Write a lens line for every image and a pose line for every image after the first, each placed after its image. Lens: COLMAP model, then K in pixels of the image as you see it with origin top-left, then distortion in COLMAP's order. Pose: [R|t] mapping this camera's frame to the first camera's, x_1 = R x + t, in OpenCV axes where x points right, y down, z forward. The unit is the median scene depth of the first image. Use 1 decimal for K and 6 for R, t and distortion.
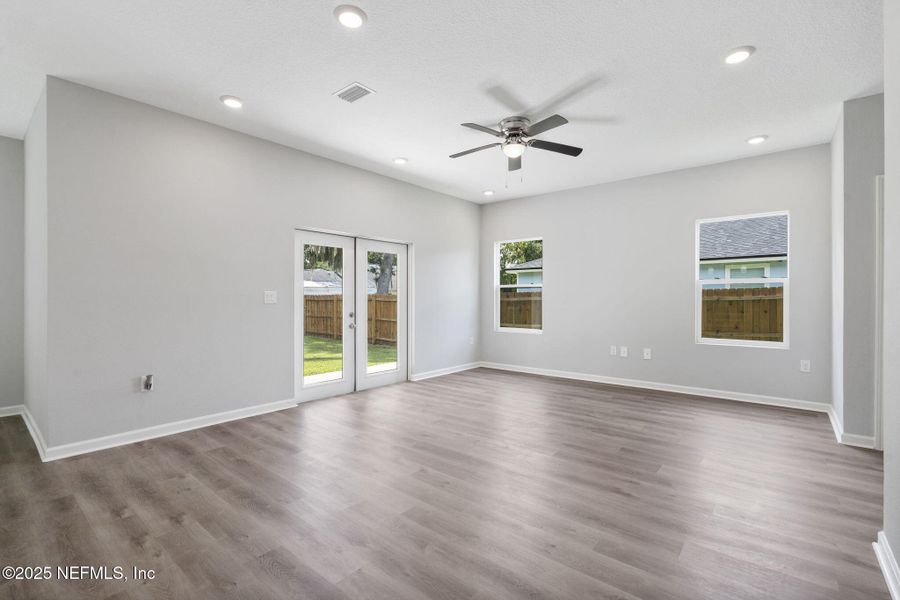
lens RADIAL K [[407.5, 0, 450.0], [0, 407.5, 300.0], [0, 0, 1]] dist [-0.001087, -0.000090]
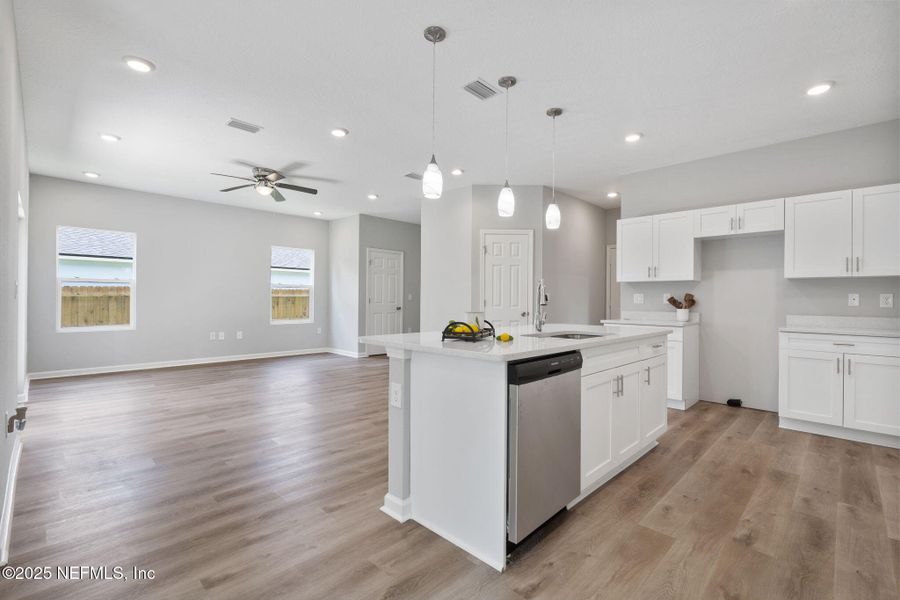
lens RADIAL K [[407.5, 0, 450.0], [0, 407.5, 300.0], [0, 0, 1]] dist [-0.001087, -0.000090]
pose [[0.096203, -0.004062, 0.995353, -0.907772], [-0.007769, 0.999958, 0.004832, -0.000026], [-0.995331, -0.008198, 0.096167, 0.170936]]
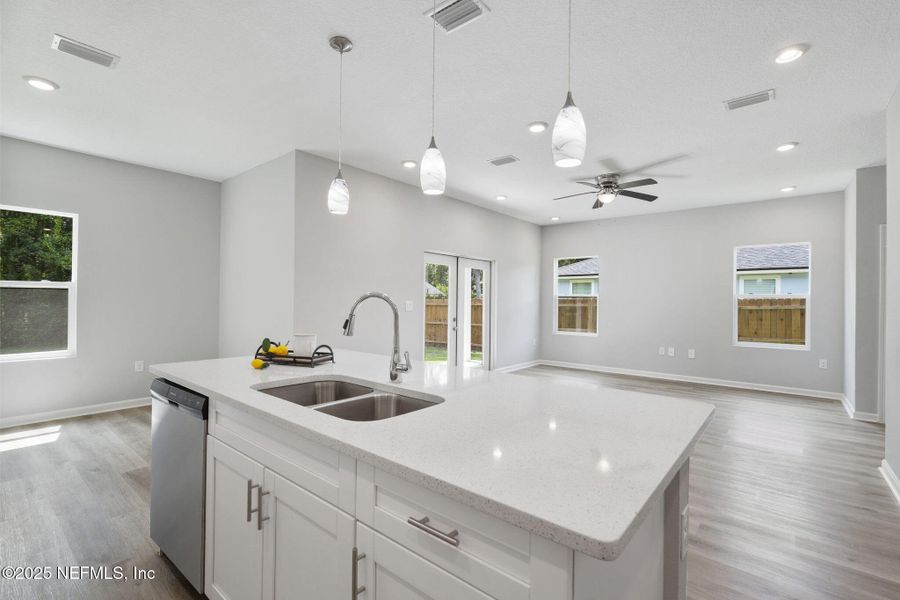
lens RADIAL K [[407.5, 0, 450.0], [0, 407.5, 300.0], [0, 0, 1]] dist [-0.001087, -0.000090]
pose [[0.999940, 0.010967, 0.000257, -0.268794], [-0.010965, 0.999921, -0.006065, -0.015818], [-0.000324, 0.006061, 0.999982, -0.248533]]
